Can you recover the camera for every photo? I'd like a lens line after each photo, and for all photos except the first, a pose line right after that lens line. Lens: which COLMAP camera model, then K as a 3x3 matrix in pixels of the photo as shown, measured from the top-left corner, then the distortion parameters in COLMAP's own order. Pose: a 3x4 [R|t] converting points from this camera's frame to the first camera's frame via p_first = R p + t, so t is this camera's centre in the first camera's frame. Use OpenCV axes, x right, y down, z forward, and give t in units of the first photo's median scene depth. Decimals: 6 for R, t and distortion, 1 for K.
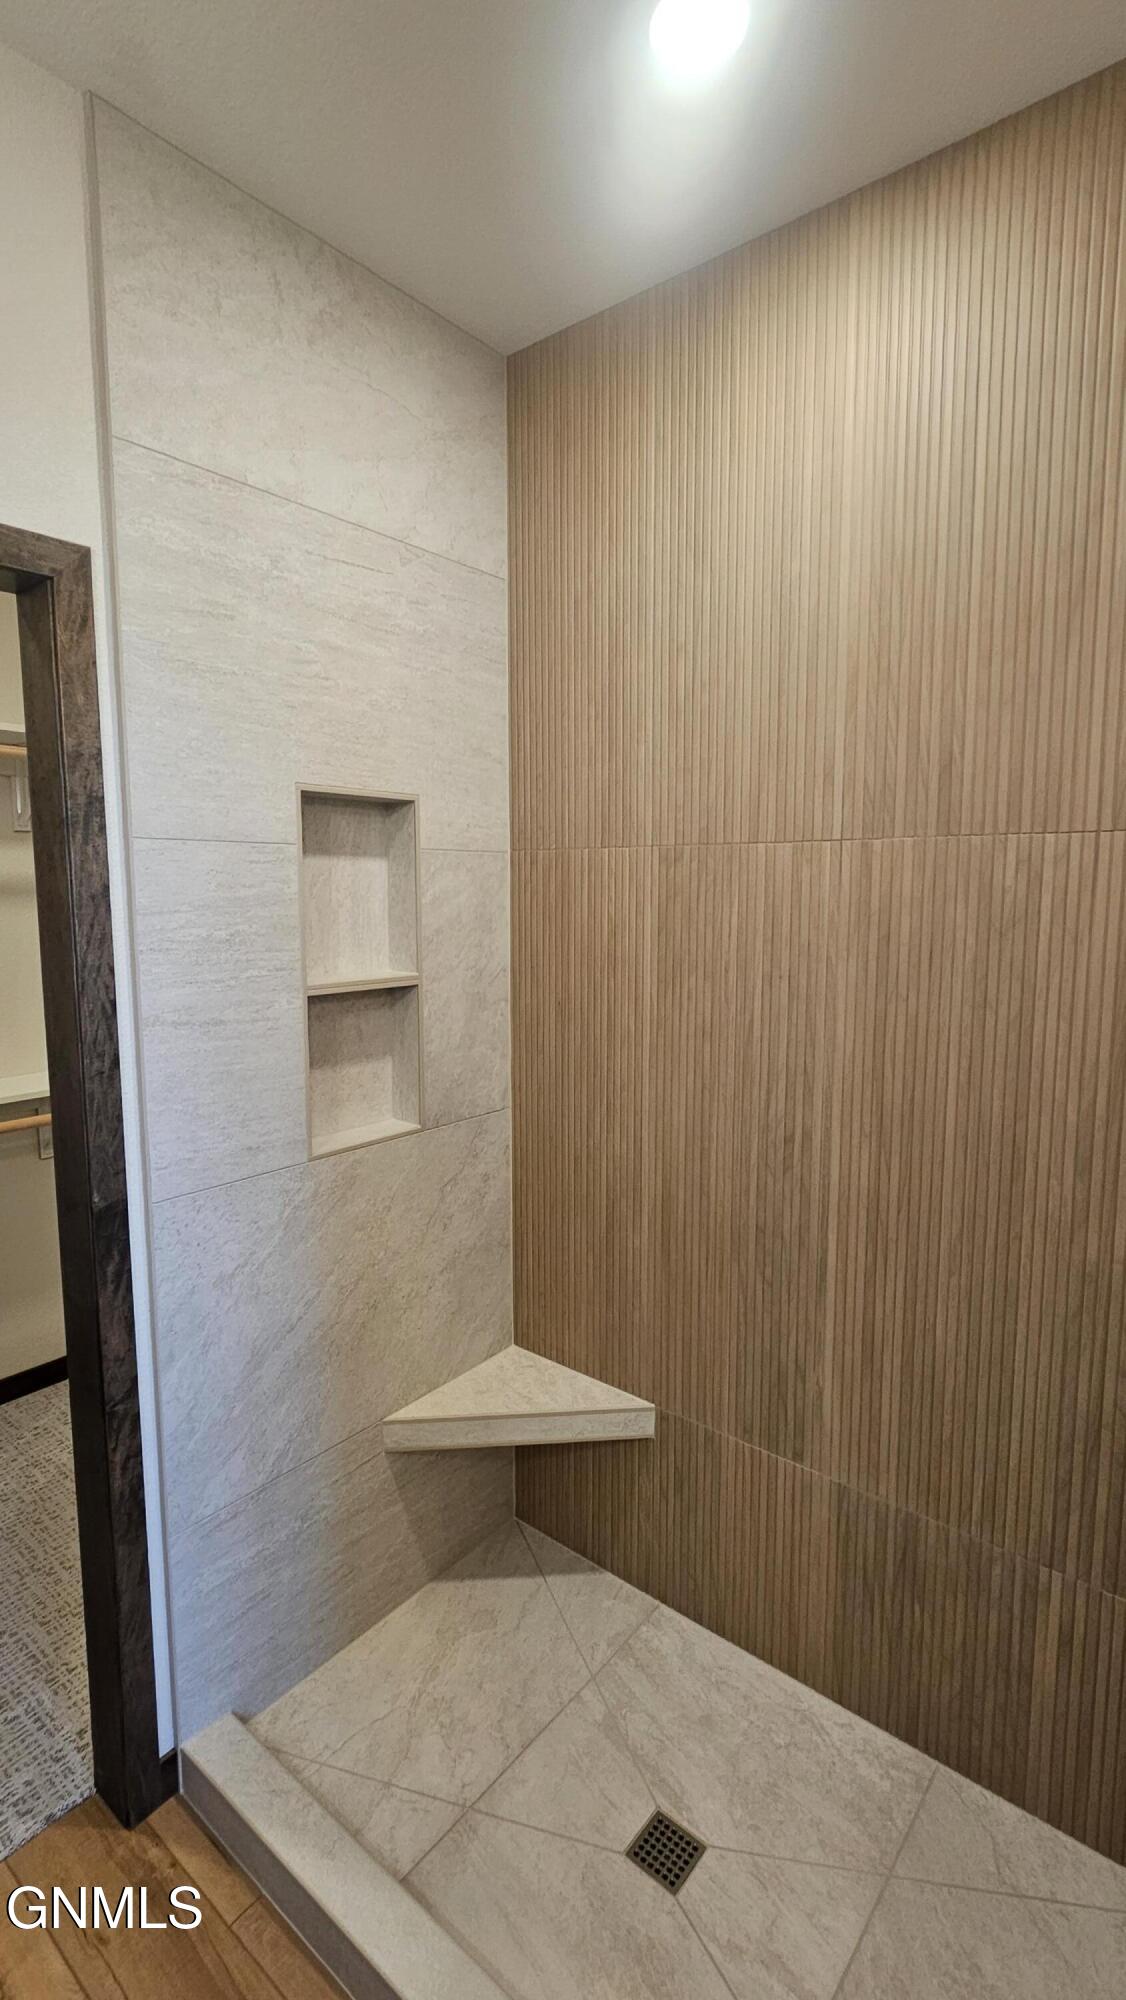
lens RADIAL K [[944.8, 0, 555.5], [0, 944.8, 995.7], [0, 0, 1]] dist [-0.000889, 0.001361]
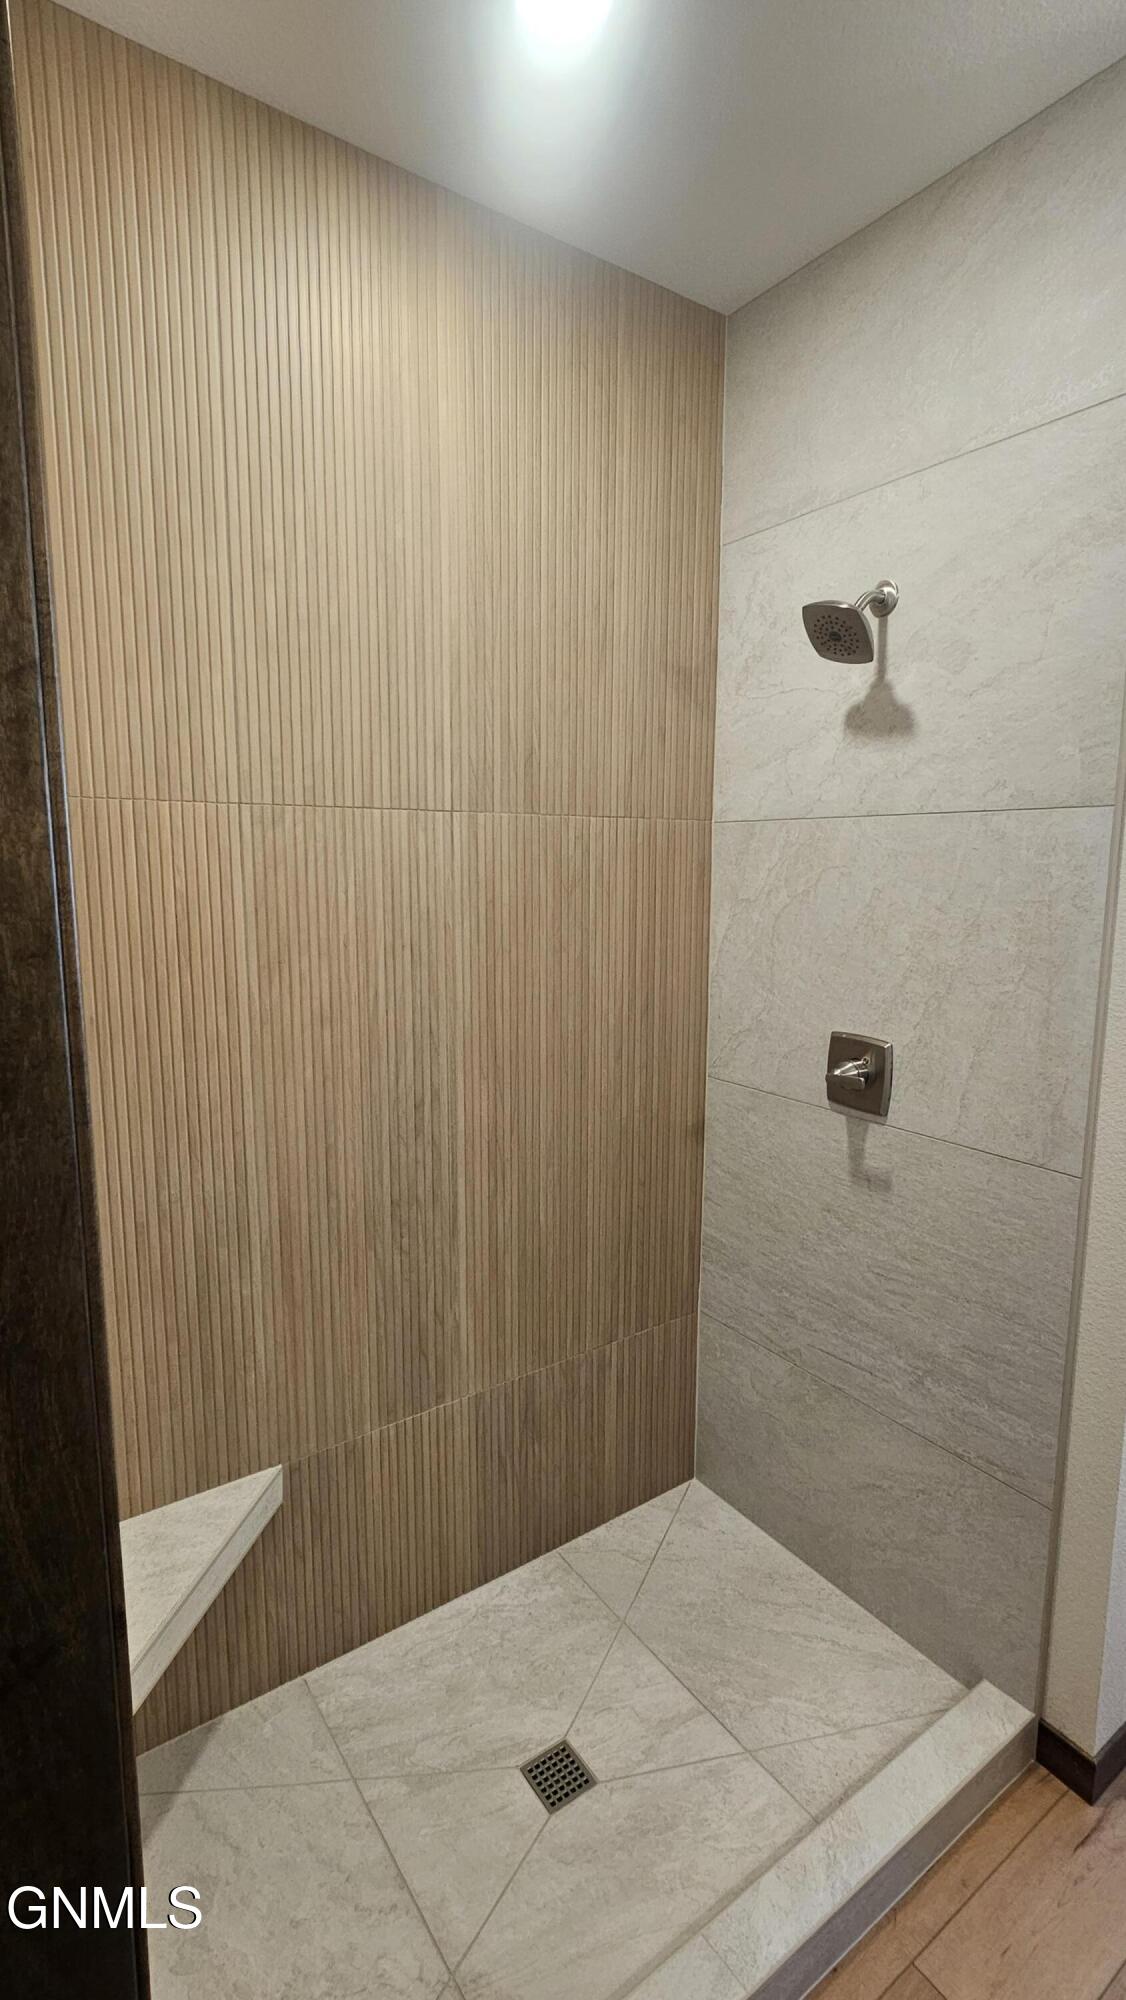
lens RADIAL K [[944.8, 0, 562.7], [0, 944.8, 999.2], [0, 0, 1]] dist [-0.000889, 0.001361]
pose [[0.256903, -0.138099, 0.956519, -0.713126], [0.105364, 0.987841, 0.114323, -0.063402], [-0.960676, 0.071412, 0.268330, 0.604710]]
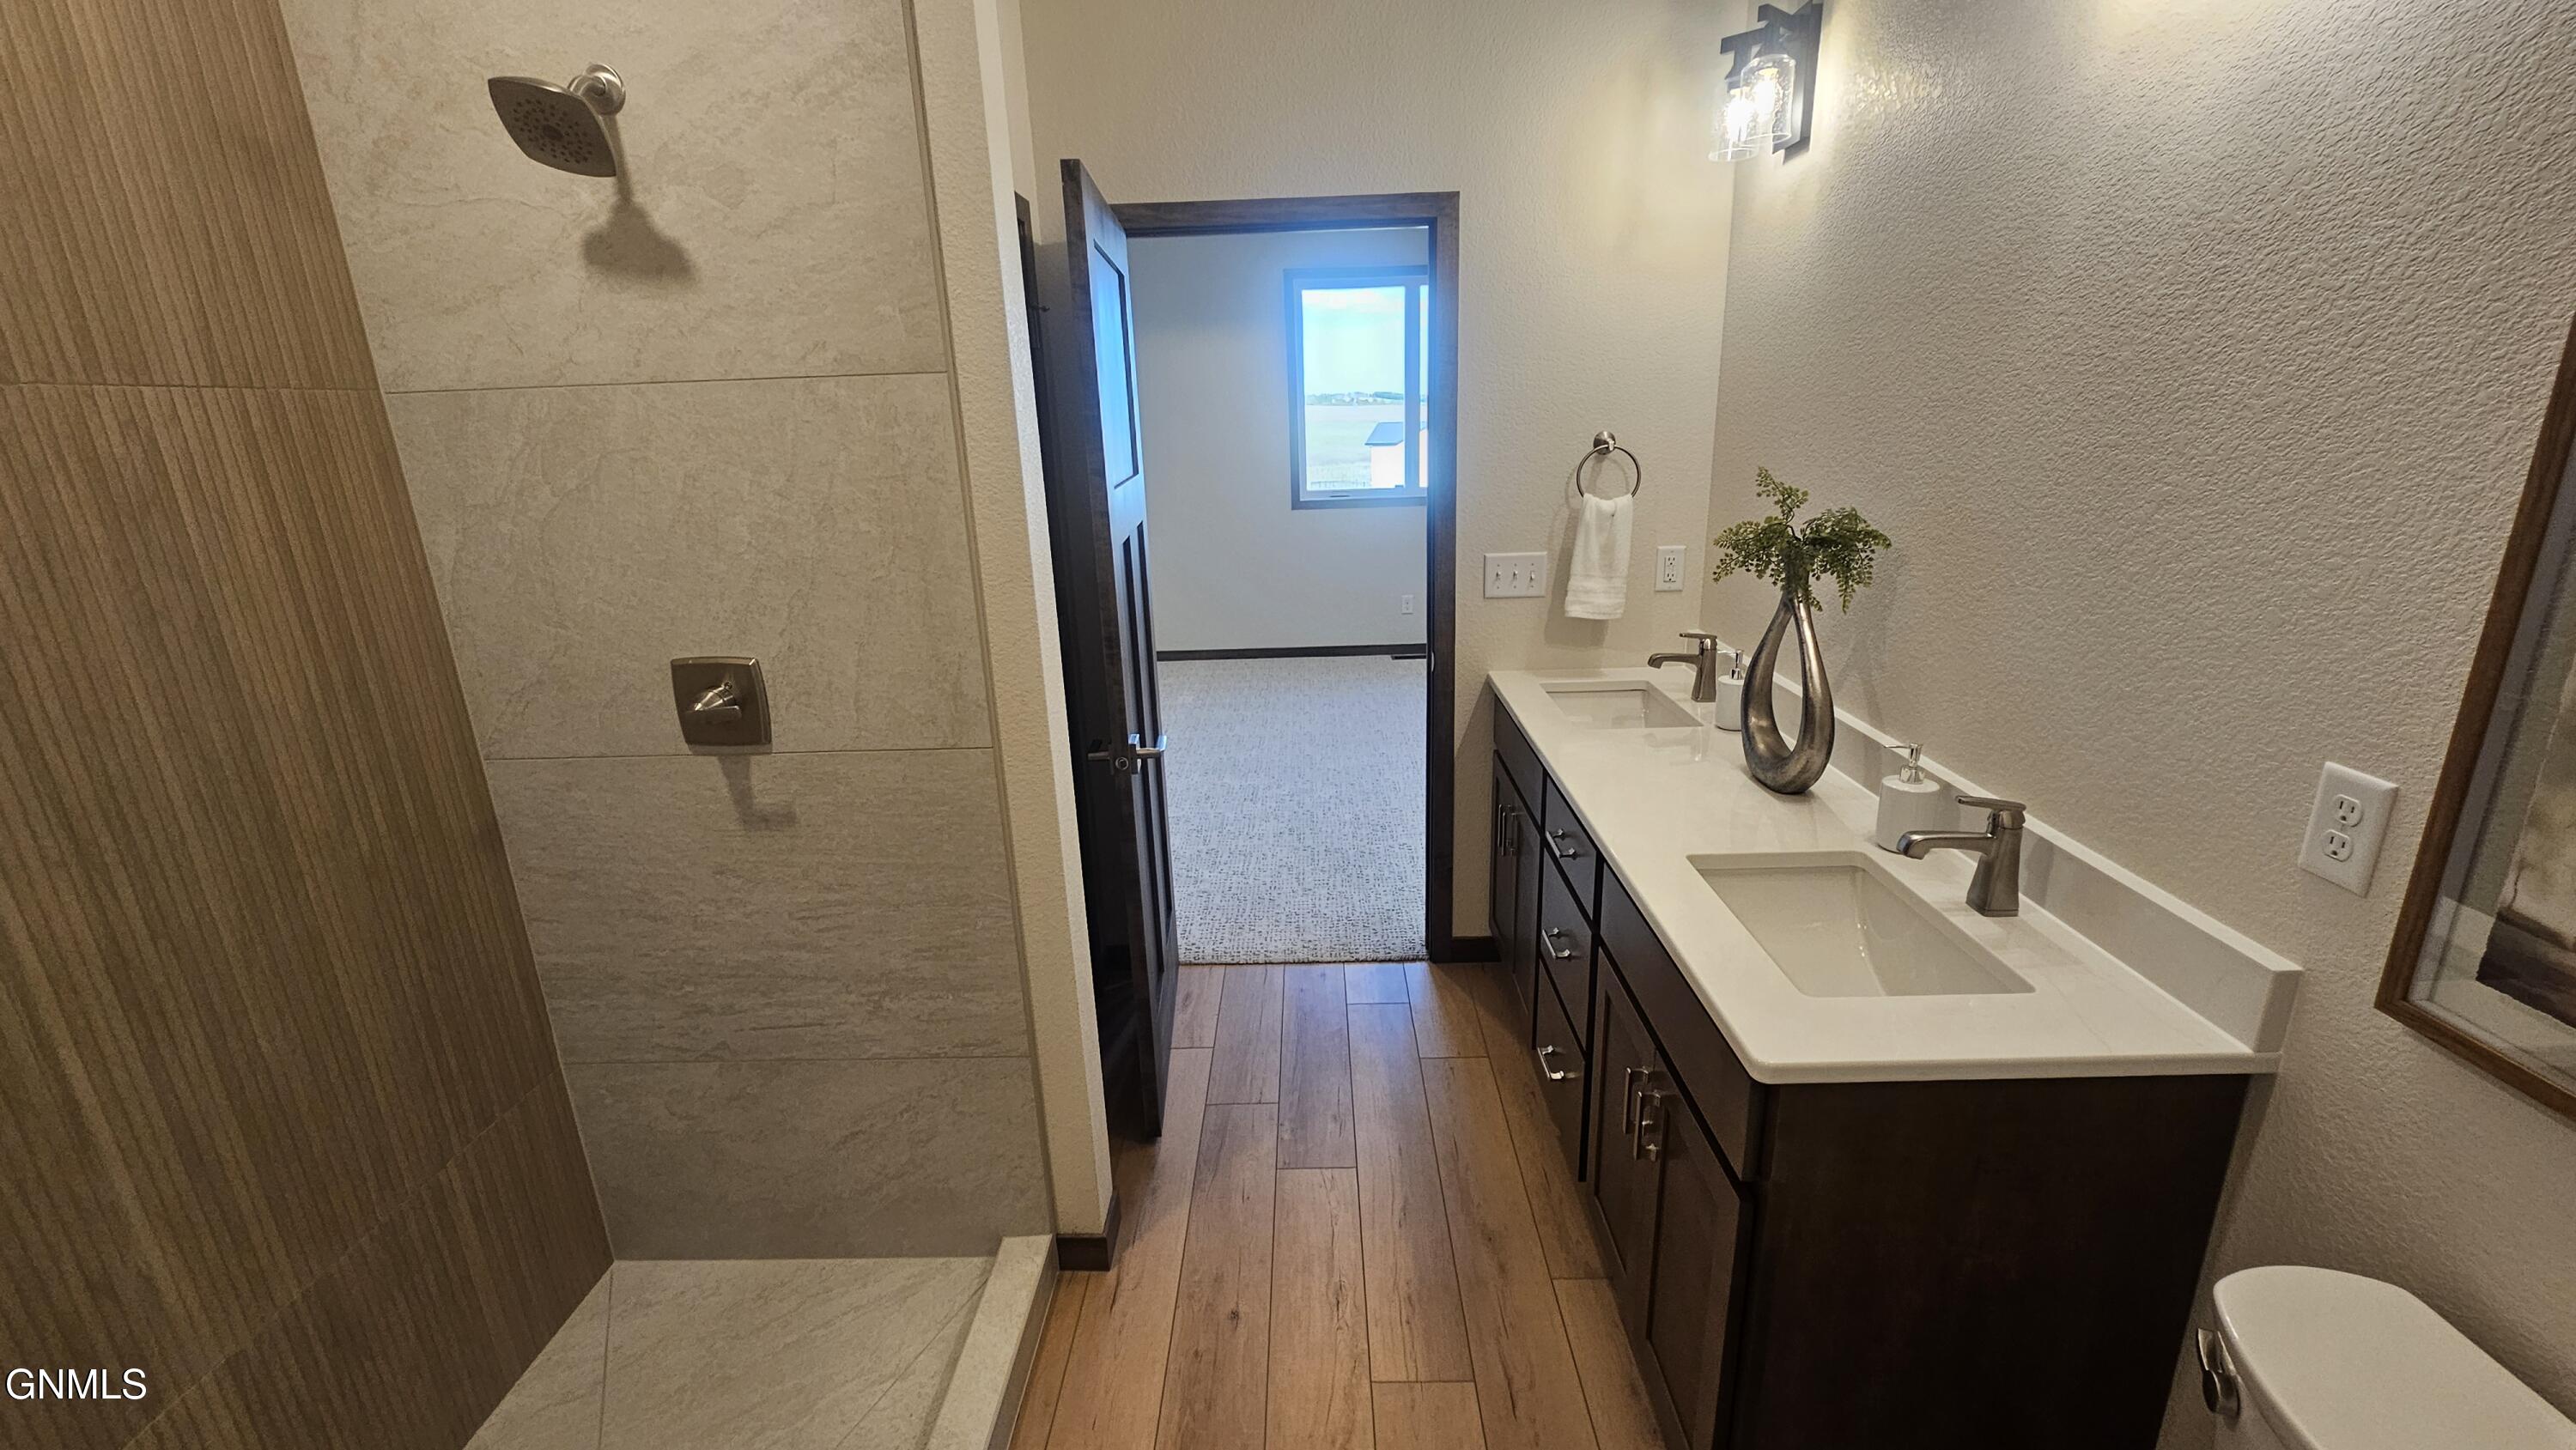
lens RADIAL K [[1057.1, 0, 1293.0], [0, 1057.1, 727.3], [0, 0, 1]] dist [-0.000927, -0.000108]
pose [[-0.628577, -0.199726, 0.751665, -0.706035], [0.123861, 0.928422, 0.350272, -0.084375], [-0.767821, 0.313275, -0.558847, 0.733438]]
